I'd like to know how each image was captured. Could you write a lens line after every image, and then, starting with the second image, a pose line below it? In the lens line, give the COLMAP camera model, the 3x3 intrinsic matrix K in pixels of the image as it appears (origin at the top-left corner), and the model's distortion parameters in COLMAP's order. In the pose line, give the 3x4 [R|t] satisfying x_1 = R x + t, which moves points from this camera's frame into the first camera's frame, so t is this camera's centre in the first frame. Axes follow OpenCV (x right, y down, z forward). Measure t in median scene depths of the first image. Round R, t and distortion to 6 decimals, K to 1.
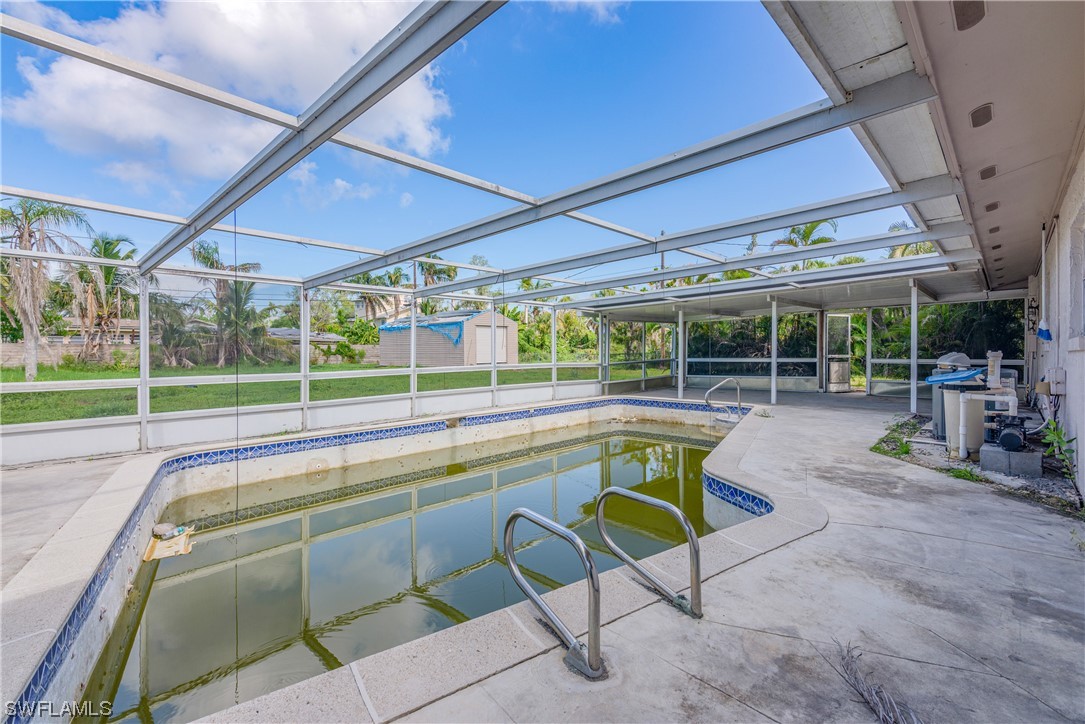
lens RADIAL K [[490.0, 0, 542.4], [0, 490.0, 356.6], [0, 0, 1]] dist [0.014094, 0.000280]
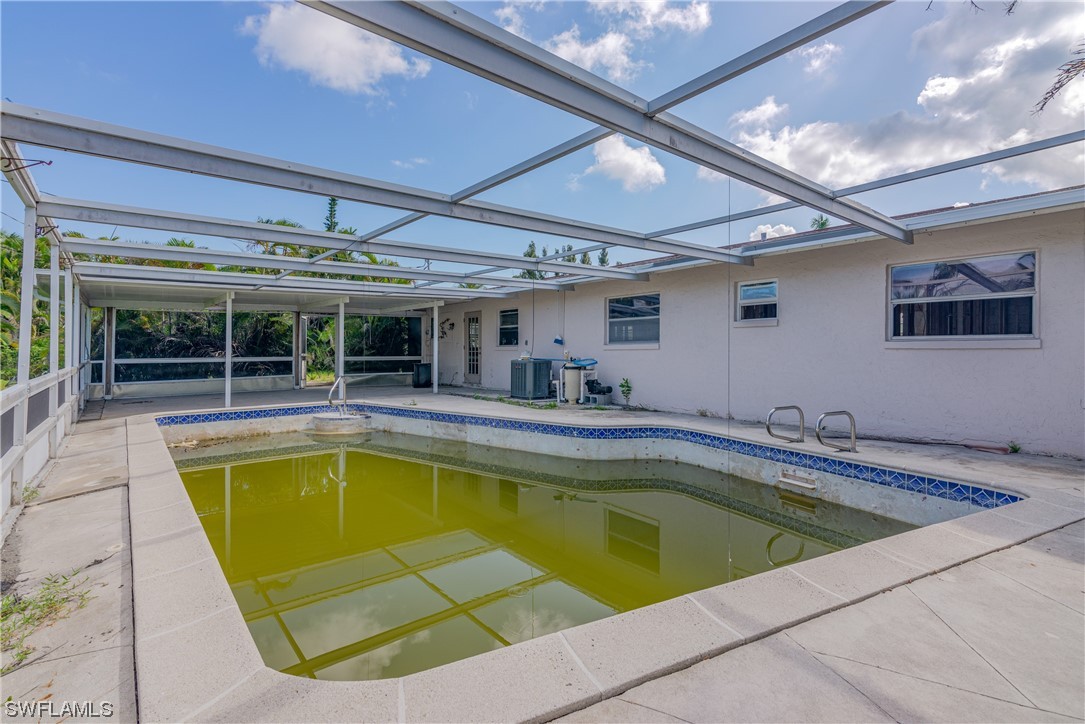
lens RADIAL K [[490.0, 0, 541.5], [0, 490.0, 354.4], [0, 0, 1]] dist [0.014094, 0.000280]
pose [[0.112431, -0.003774, 0.993652, -0.481063], [0.008031, 0.999964, 0.002889, -0.001085], [-0.993627, 0.007655, 0.112457, 0.394958]]
